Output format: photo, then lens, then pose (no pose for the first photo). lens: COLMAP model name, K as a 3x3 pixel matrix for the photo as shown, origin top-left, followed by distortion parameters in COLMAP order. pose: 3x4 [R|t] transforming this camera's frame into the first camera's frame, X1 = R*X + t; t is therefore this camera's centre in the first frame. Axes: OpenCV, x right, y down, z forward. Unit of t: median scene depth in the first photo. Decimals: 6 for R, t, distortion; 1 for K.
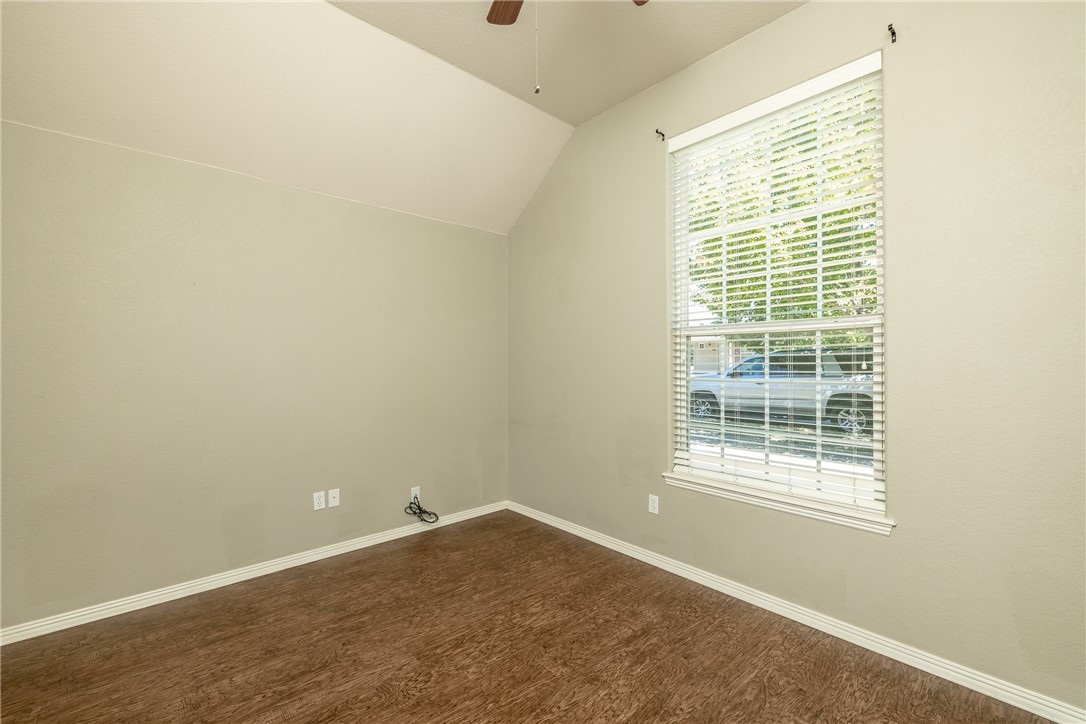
lens RADIAL K [[466.2, 0, 538.9], [0, 466.2, 363.5], [0, 0, 1]] dist [0.023437, 0.000256]
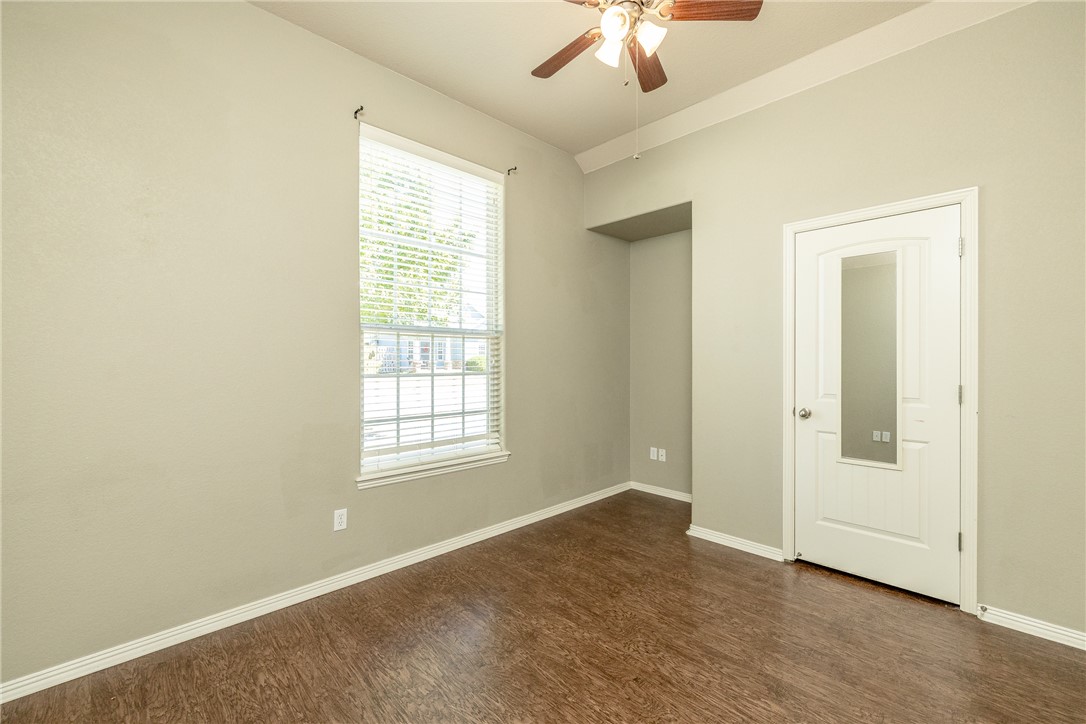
lens RADIAL K [[466.2, 0, 539.2], [0, 466.2, 363.9], [0, 0, 1]] dist [0.023437, 0.000256]
pose [[-0.064845, 0.003347, 0.997890, -0.761798], [-0.002357, 0.999991, -0.003507, 0.011143], [-0.997893, -0.002579, -0.064836, 0.784925]]
